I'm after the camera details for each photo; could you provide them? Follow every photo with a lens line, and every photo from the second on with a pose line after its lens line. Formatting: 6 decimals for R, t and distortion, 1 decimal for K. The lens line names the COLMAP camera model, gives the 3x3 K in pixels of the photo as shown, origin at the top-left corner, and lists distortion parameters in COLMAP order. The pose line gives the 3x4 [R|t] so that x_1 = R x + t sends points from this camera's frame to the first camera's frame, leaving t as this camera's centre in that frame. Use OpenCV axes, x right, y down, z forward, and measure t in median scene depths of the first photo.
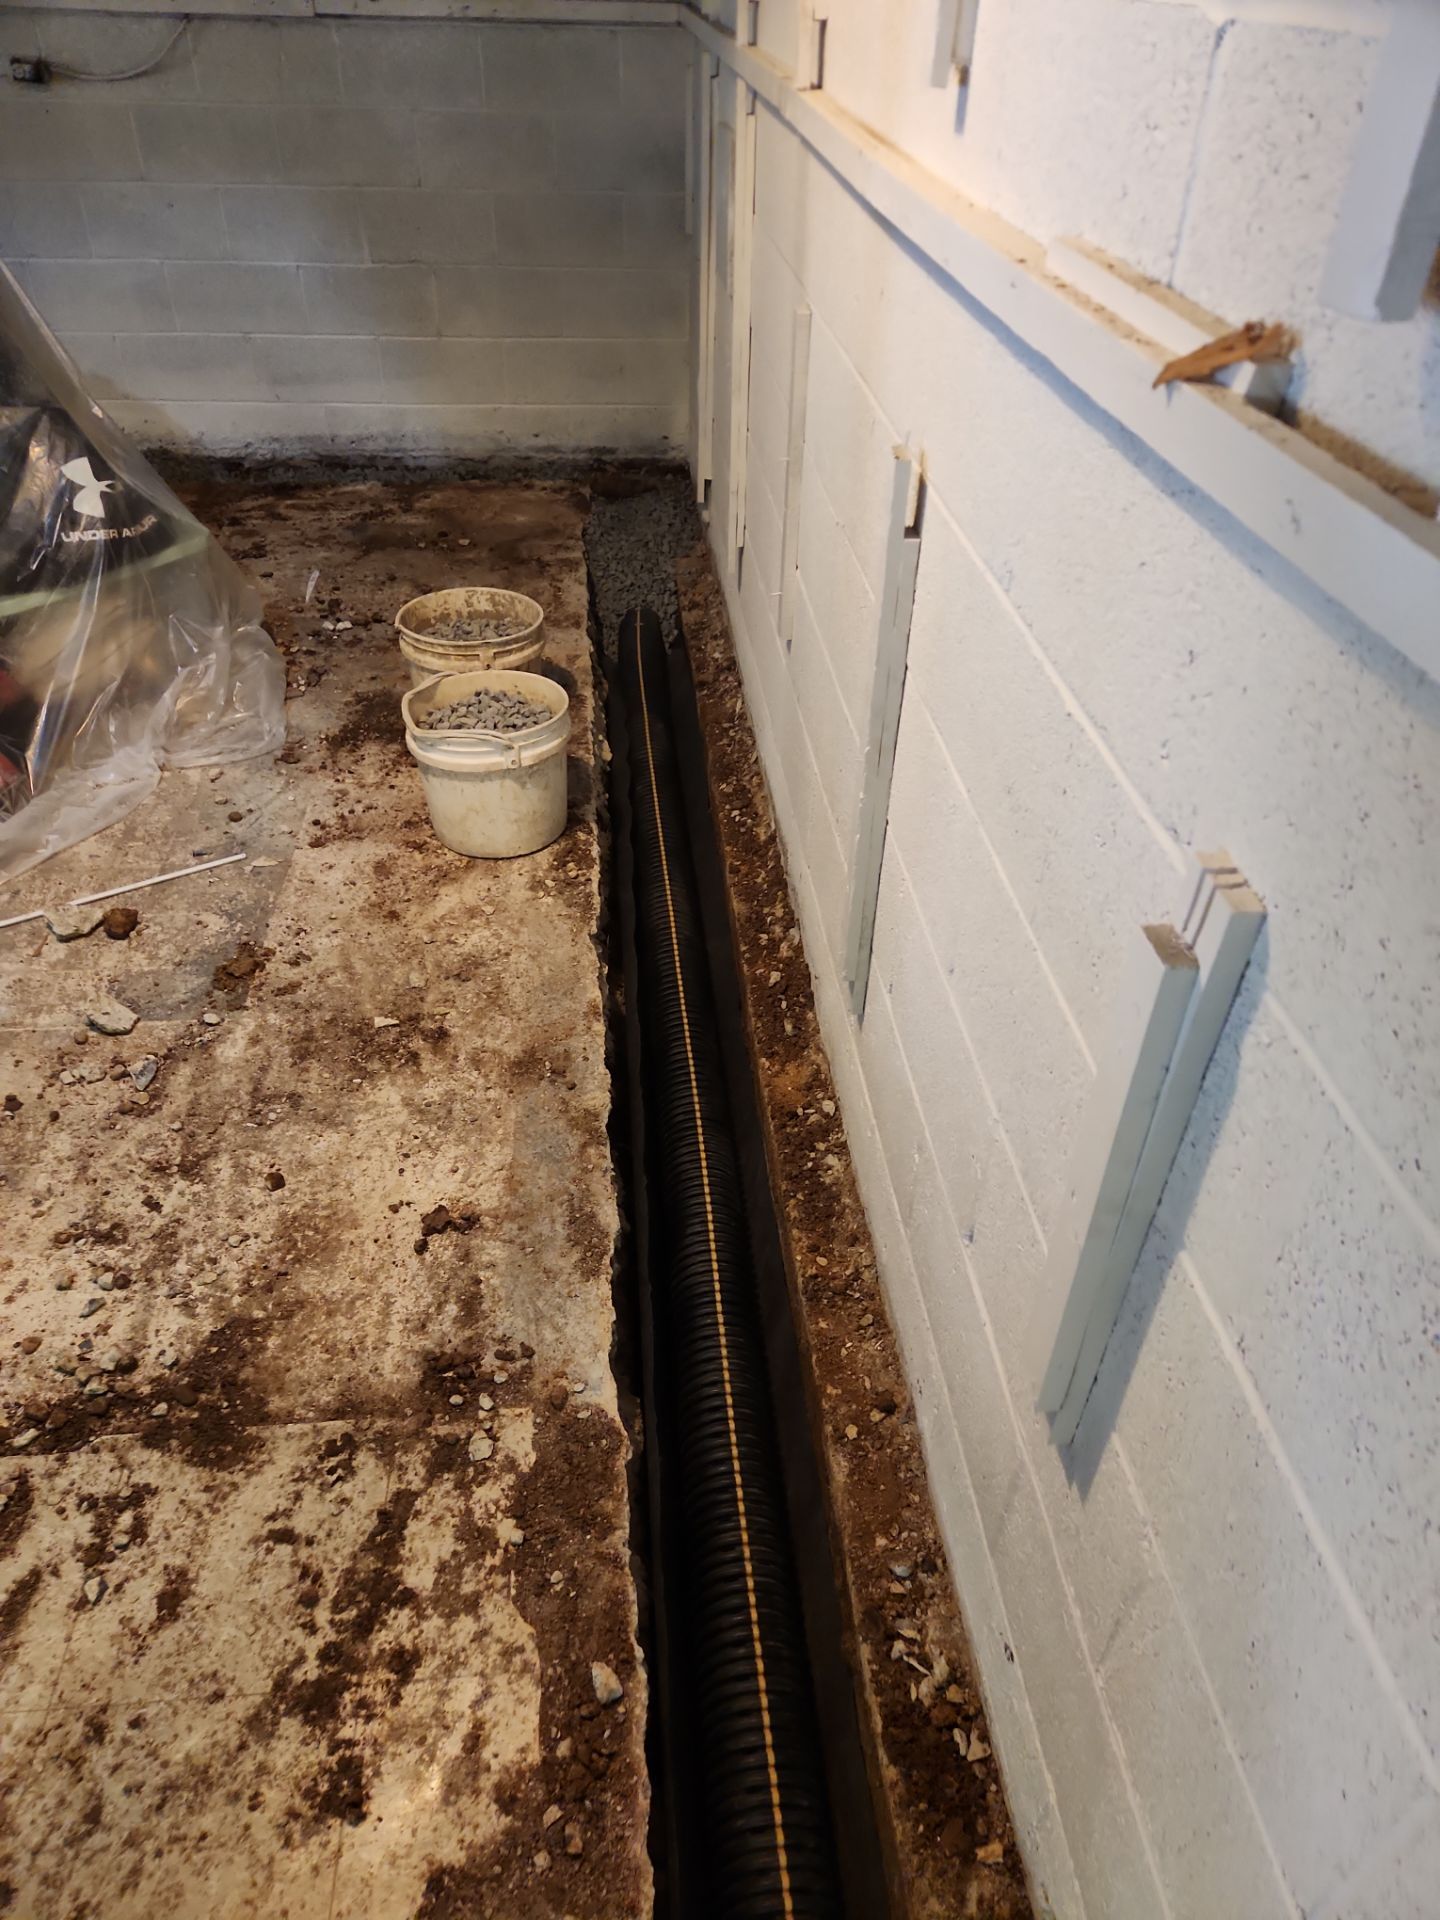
lens RADIAL K [[1283.5, 0, 728.1], [0, 1283.5, 959.2], [0, 0, 1]] dist [0.043309, -0.008357]
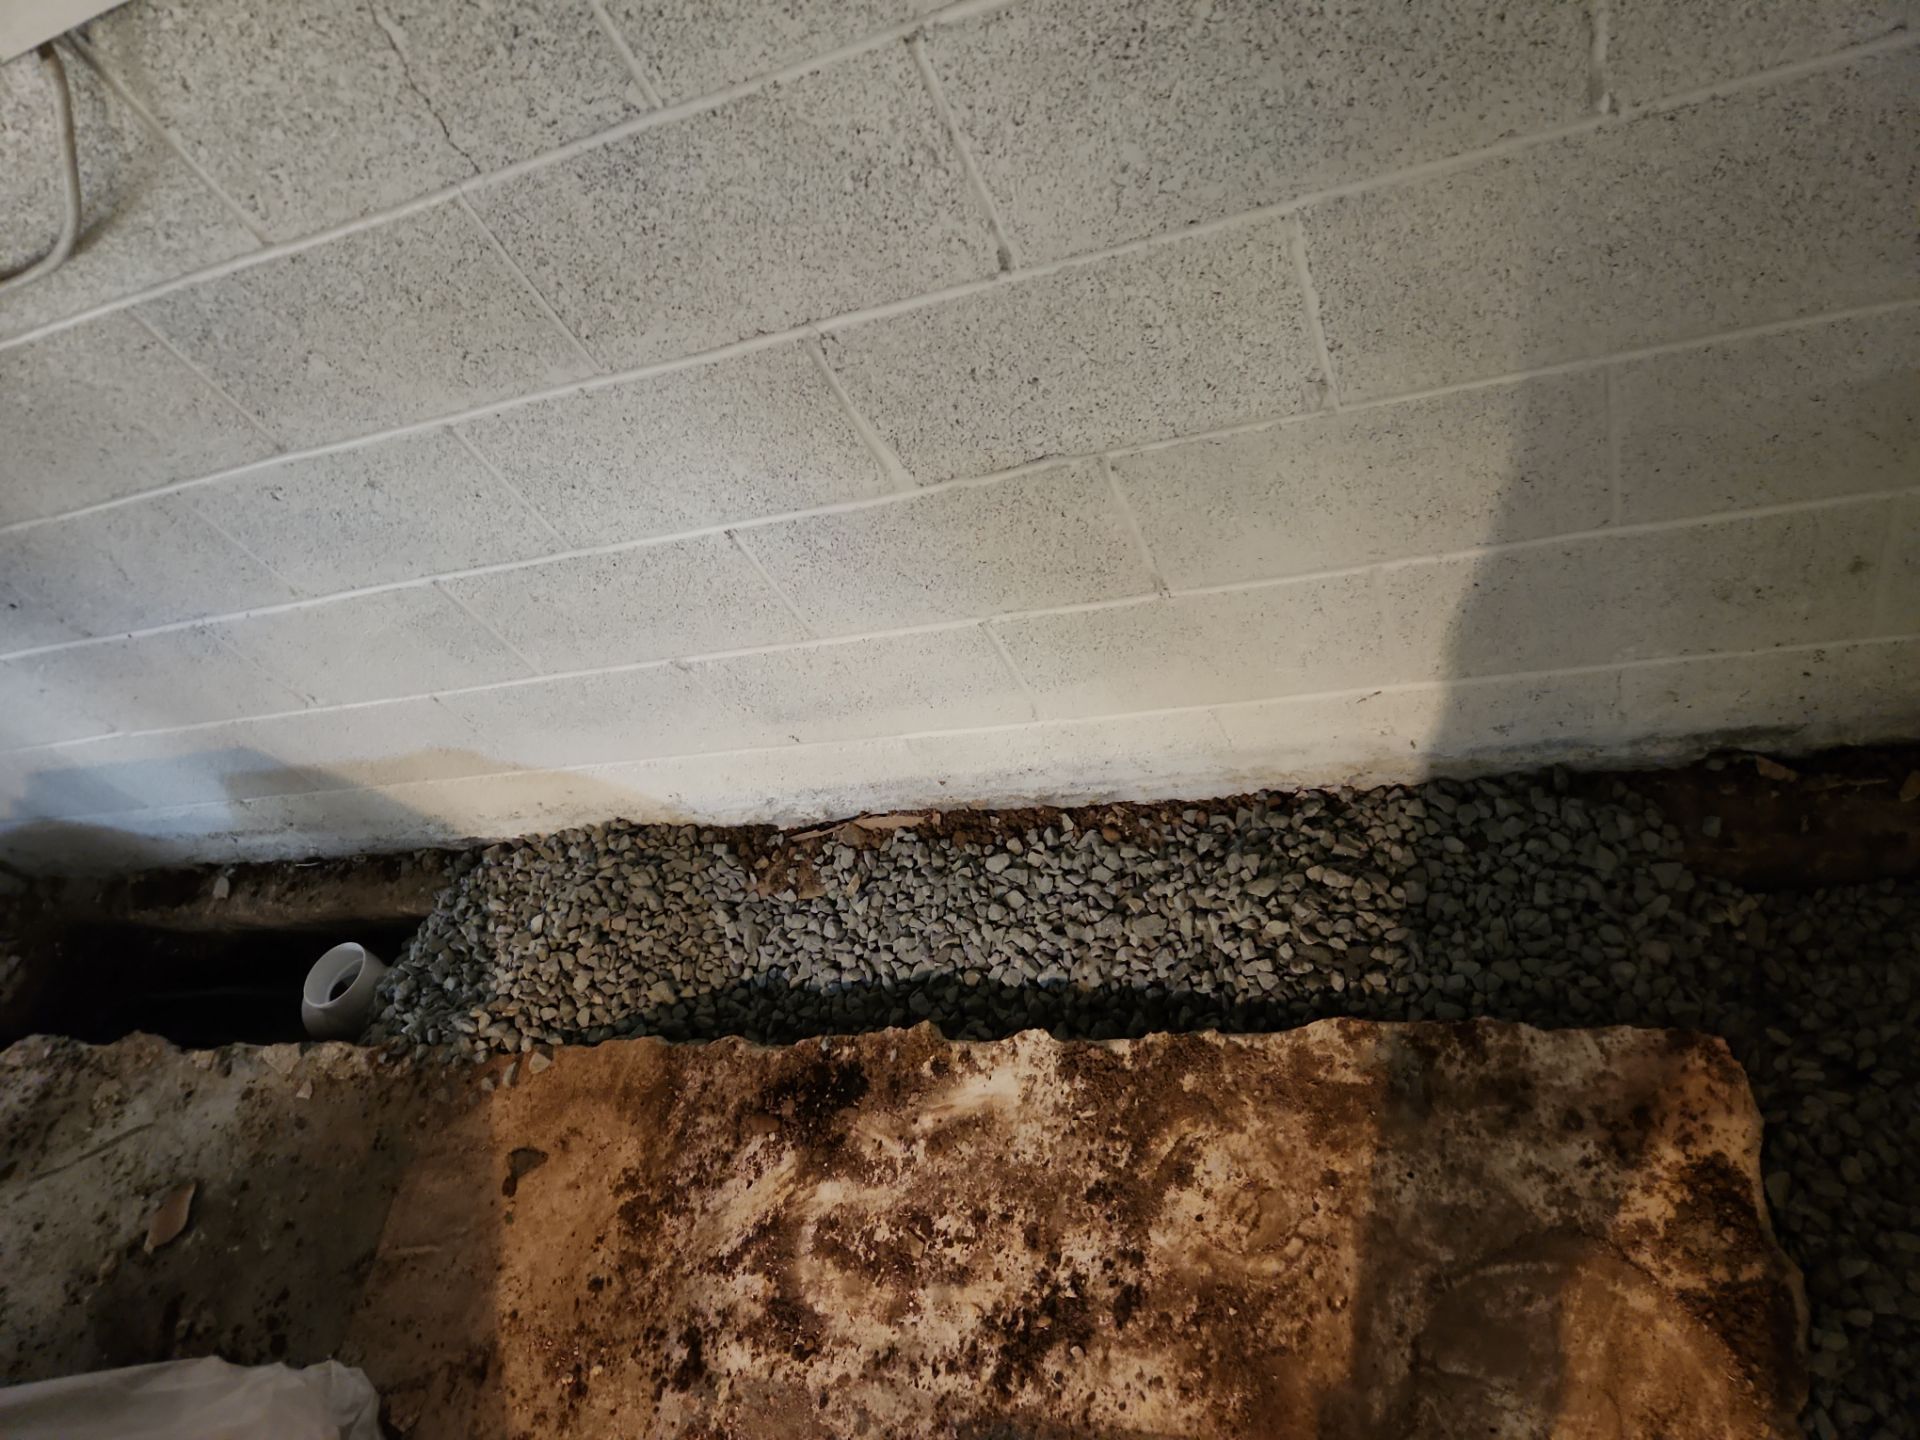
lens RADIAL K [[1283.5, 0, 955.4], [0, 1283.5, 724.2], [0, 0, 1]] dist [0.043309, -0.008357]
pose [[0.880127, -0.023768, -0.474144, -0.127432], [0.170325, 0.948062, 0.268641, -0.565824], [0.443132, -0.317197, 0.838463, 0.740815]]
